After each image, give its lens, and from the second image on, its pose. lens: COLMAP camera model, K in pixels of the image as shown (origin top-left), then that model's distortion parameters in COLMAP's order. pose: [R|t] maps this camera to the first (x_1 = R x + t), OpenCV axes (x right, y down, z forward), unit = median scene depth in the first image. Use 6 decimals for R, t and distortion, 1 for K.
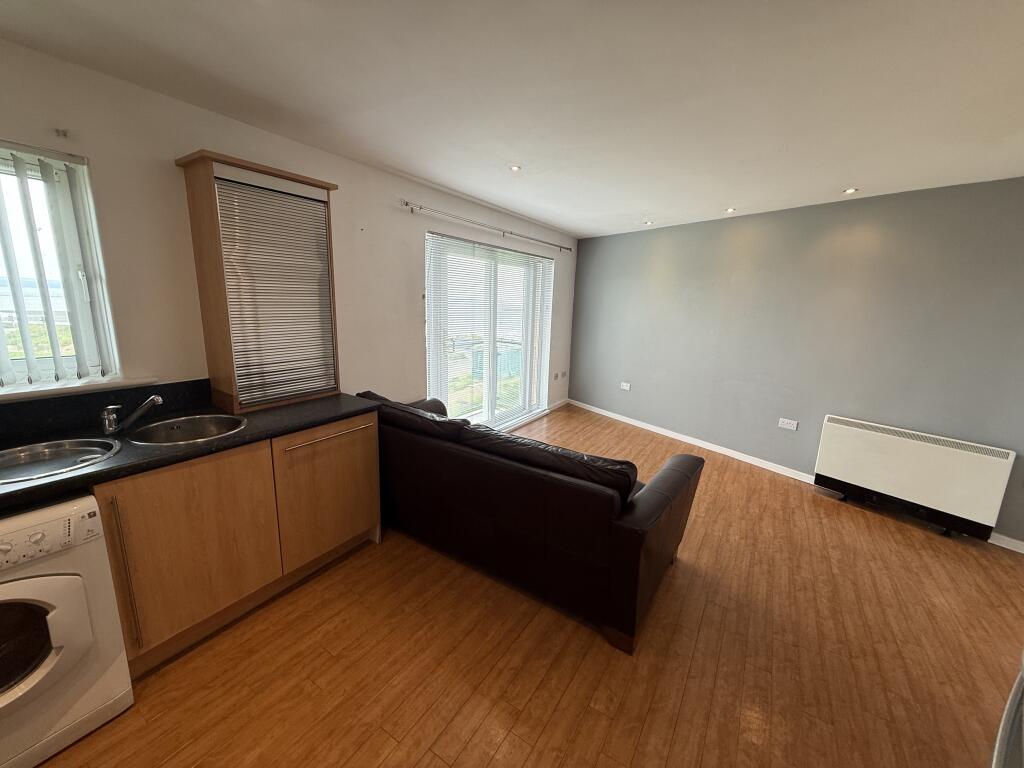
lens RADIAL K [[406.2, 0, 512.1], [0, 406.2, 384.8], [0, 0, 1]] dist [-0.001176, 0.000113]
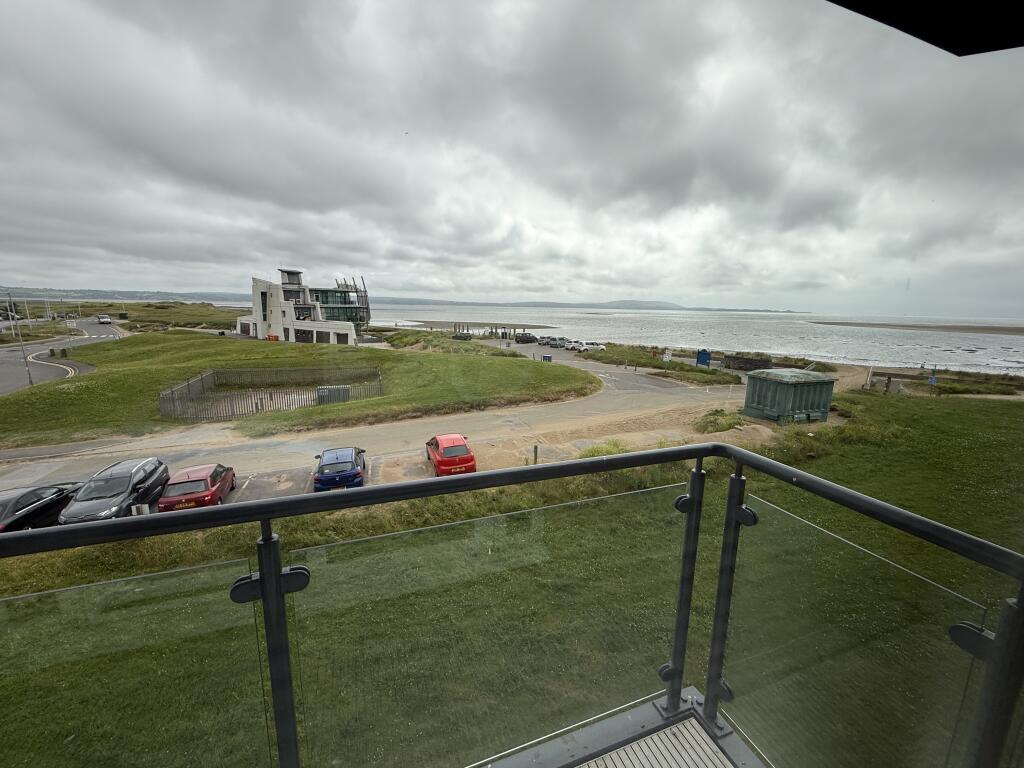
lens RADIAL K [[406.2, 0, 513.3], [0, 406.2, 384.1], [0, 0, 1]] dist [-0.001176, 0.000113]
pose [[0.801688, 0.097422, -0.589750, -0.056727], [-0.112889, 0.993550, 0.010669, -0.285510], [0.586986, 0.058023, 0.807515, 1.536790]]
